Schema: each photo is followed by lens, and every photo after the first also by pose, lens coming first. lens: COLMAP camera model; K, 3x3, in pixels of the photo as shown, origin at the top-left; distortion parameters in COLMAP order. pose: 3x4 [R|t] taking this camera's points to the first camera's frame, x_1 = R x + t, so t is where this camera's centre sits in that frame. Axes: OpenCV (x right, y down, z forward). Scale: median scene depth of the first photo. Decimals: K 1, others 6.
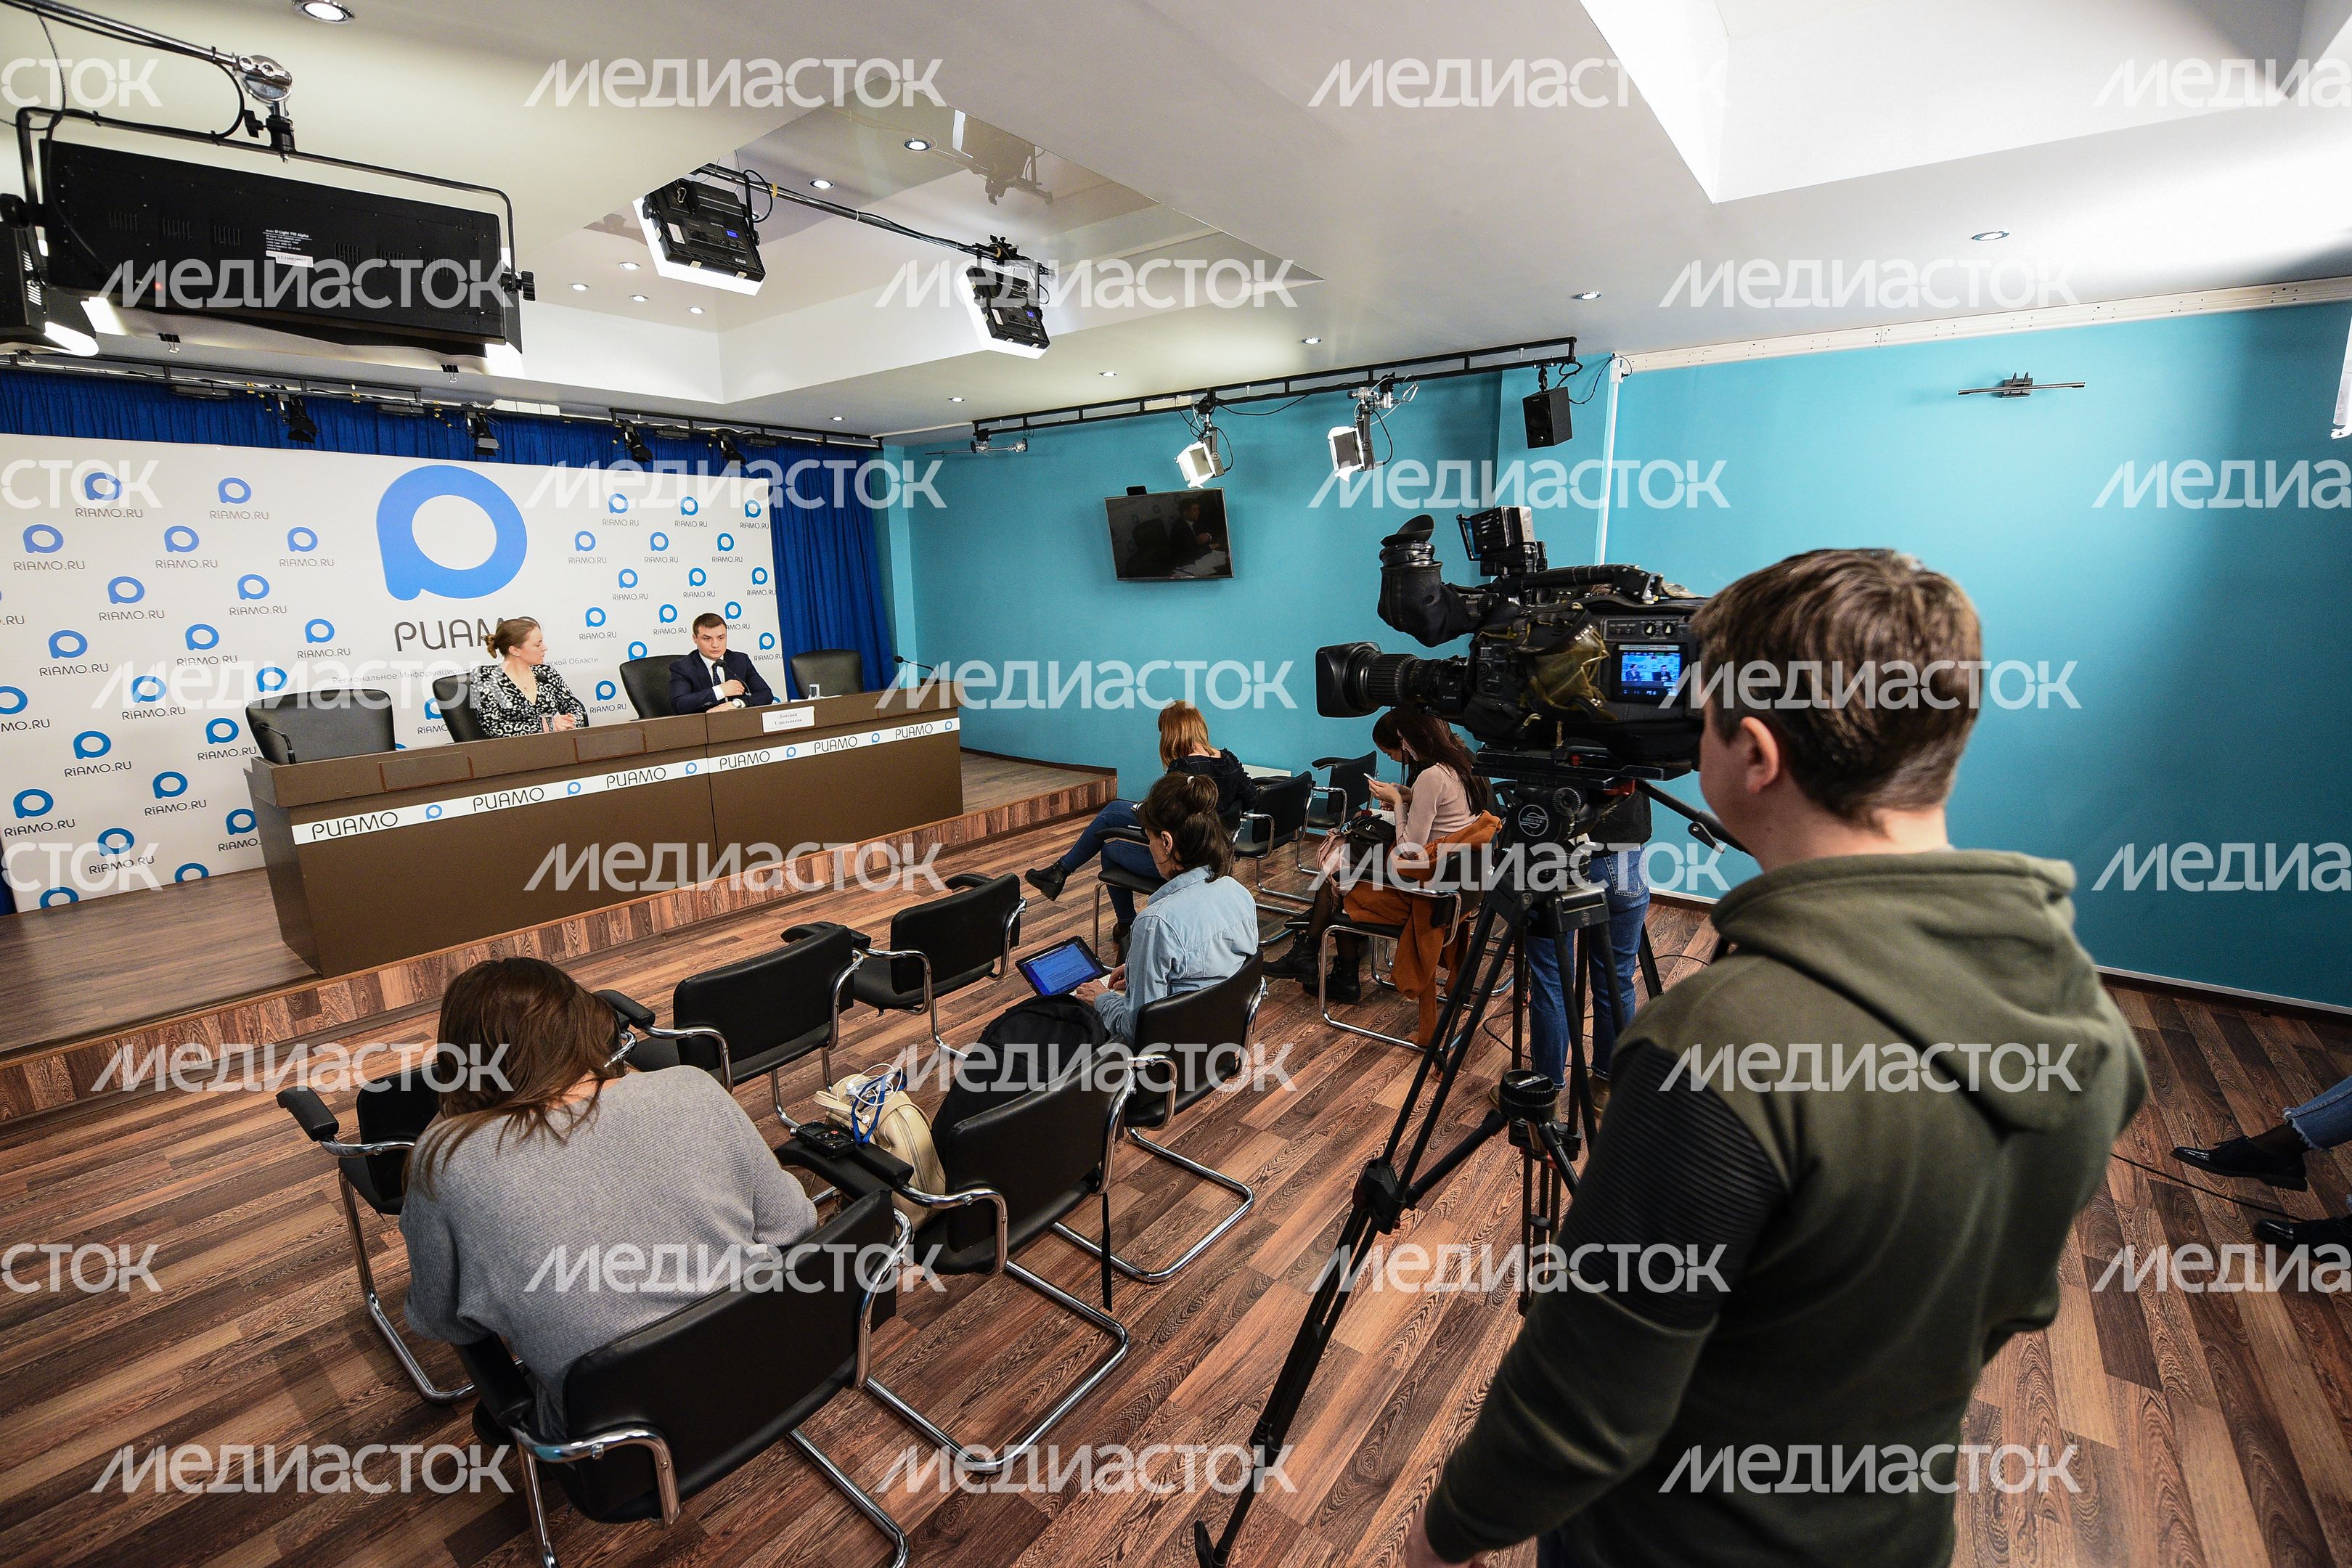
lens RADIAL K [[976.0, 0, 1176.0], [0, 976.0, 784.0], [0, 0, 1]] dist [-0.019249, -0.000879]
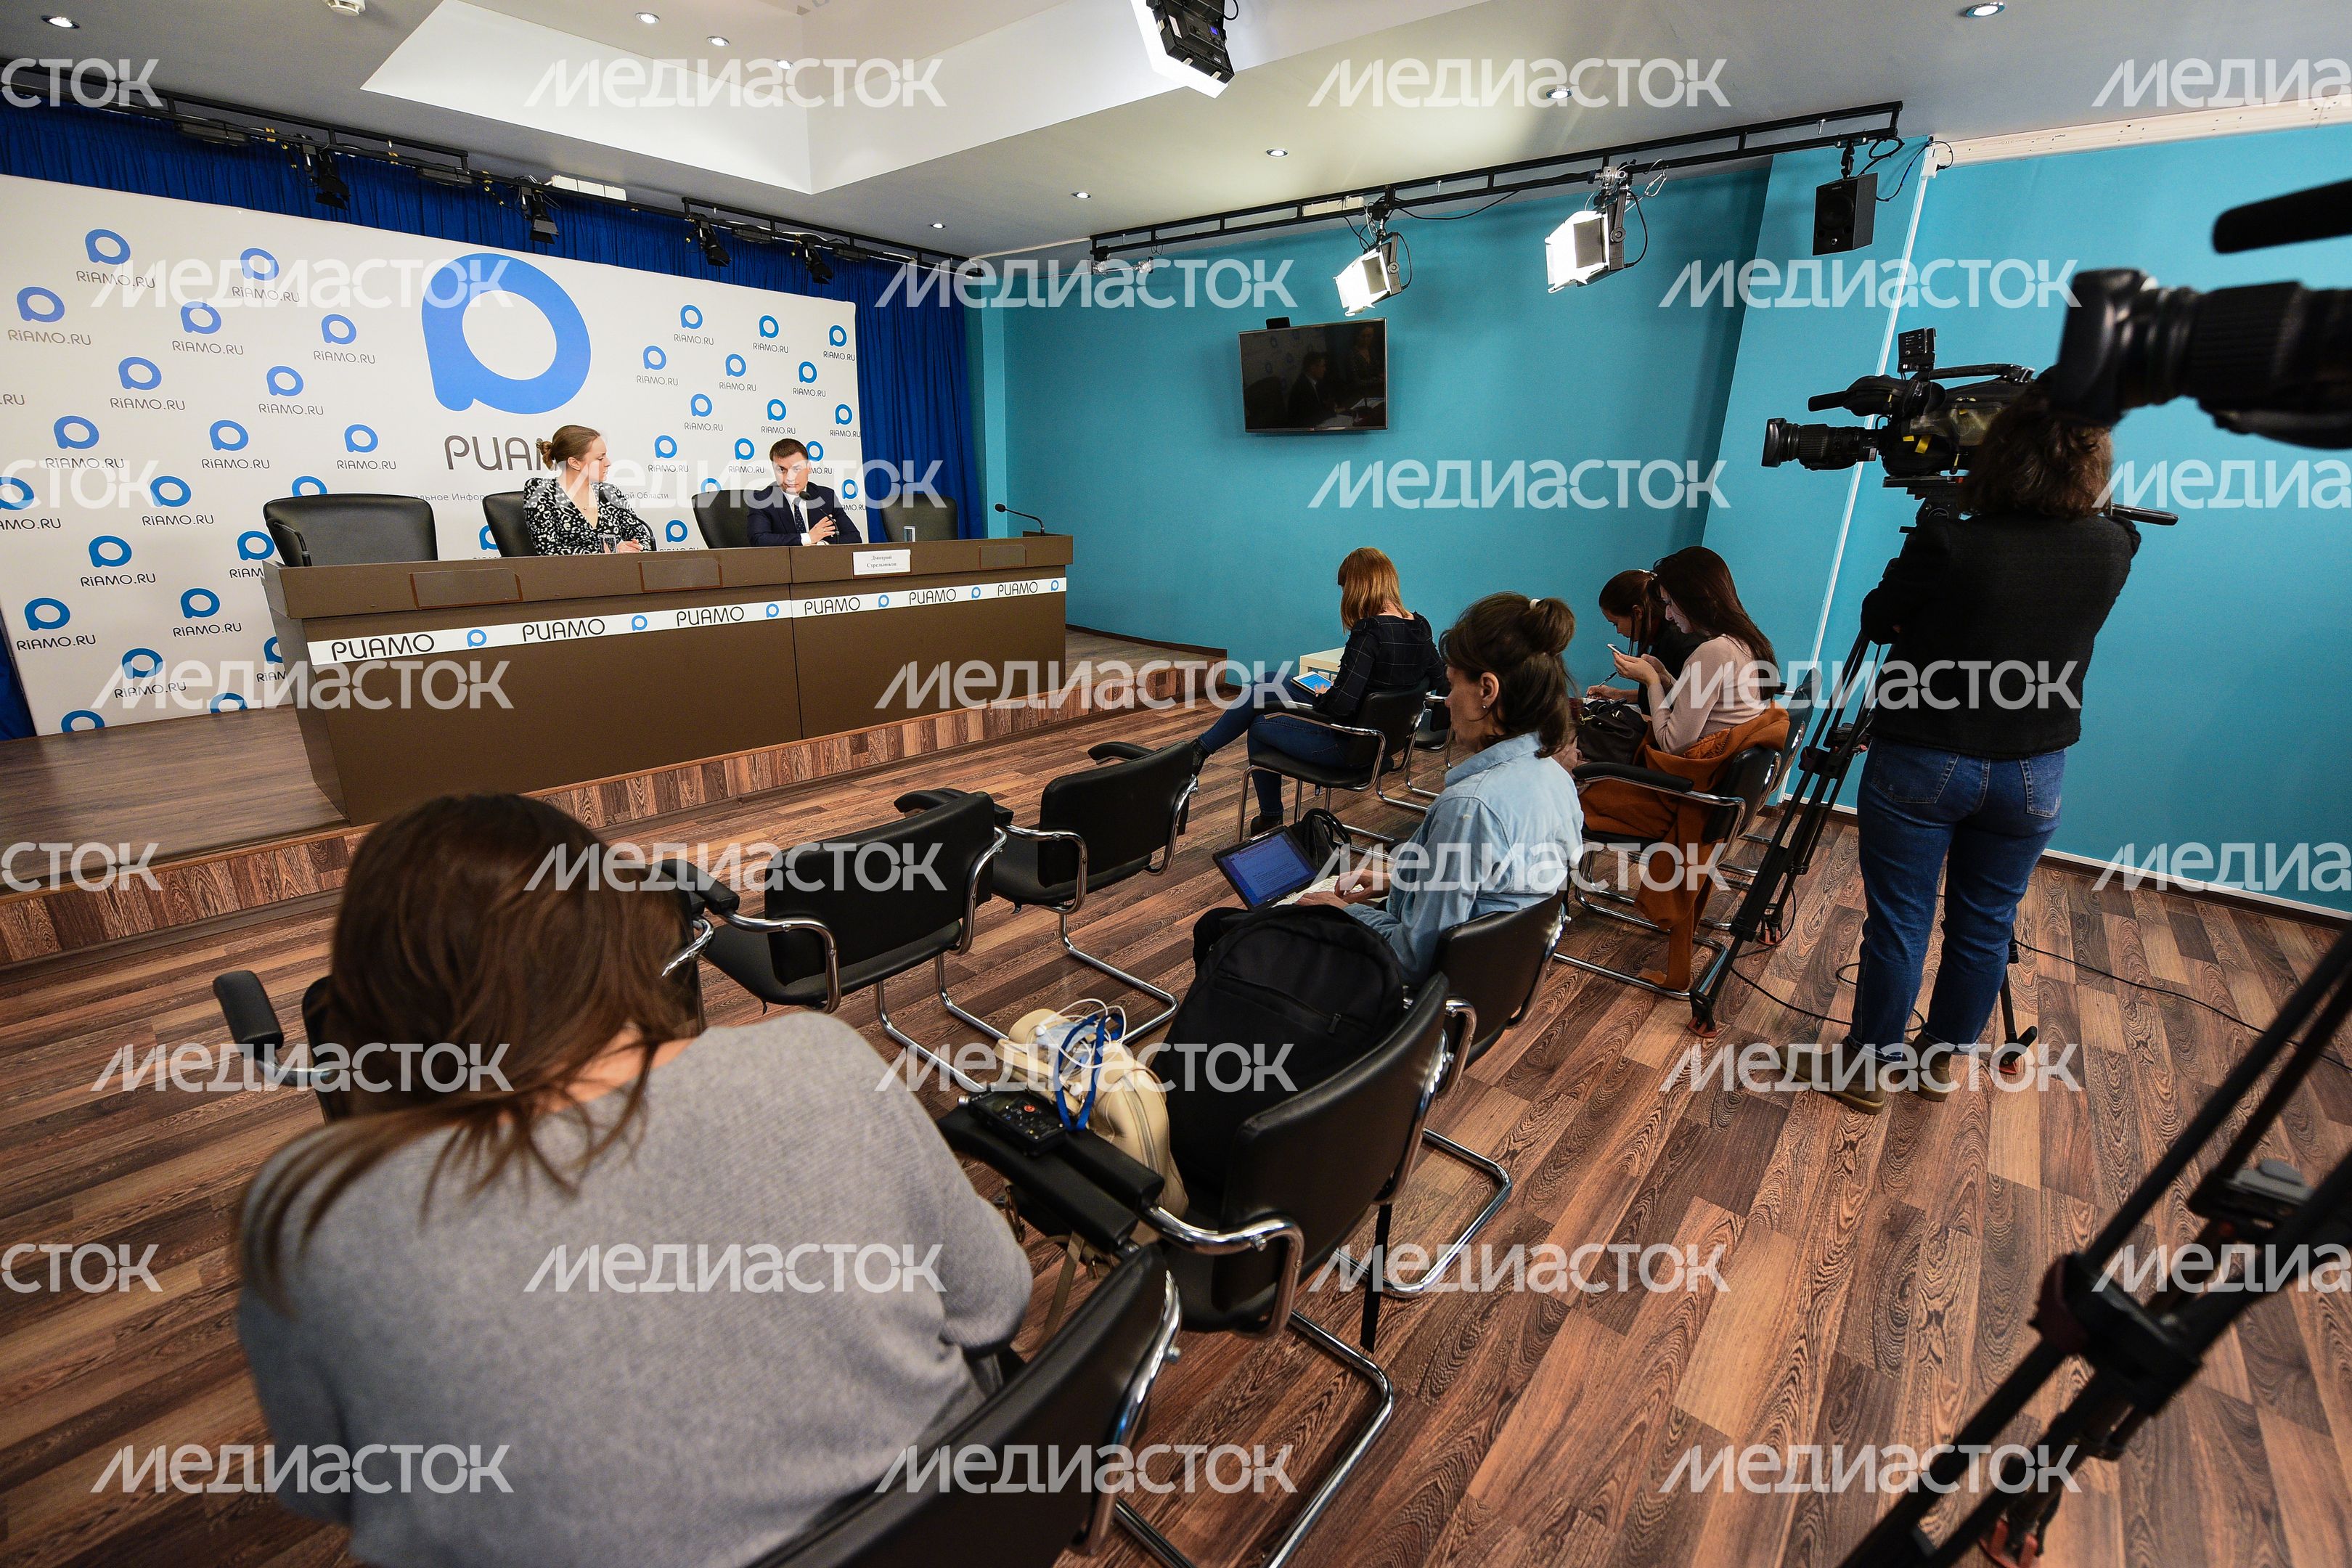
lens RADIAL K [[954.8, 0, 1176.0], [0, 954.8, 784.0], [0, 0, 1]] dist [-0.020914, -0.000100]
pose [[0.997322, 0.057529, -0.045160, -0.101668], [-0.052763, 0.993543, 0.100440, 0.035996], [0.050647, -0.097788, 0.993918, 0.176069]]
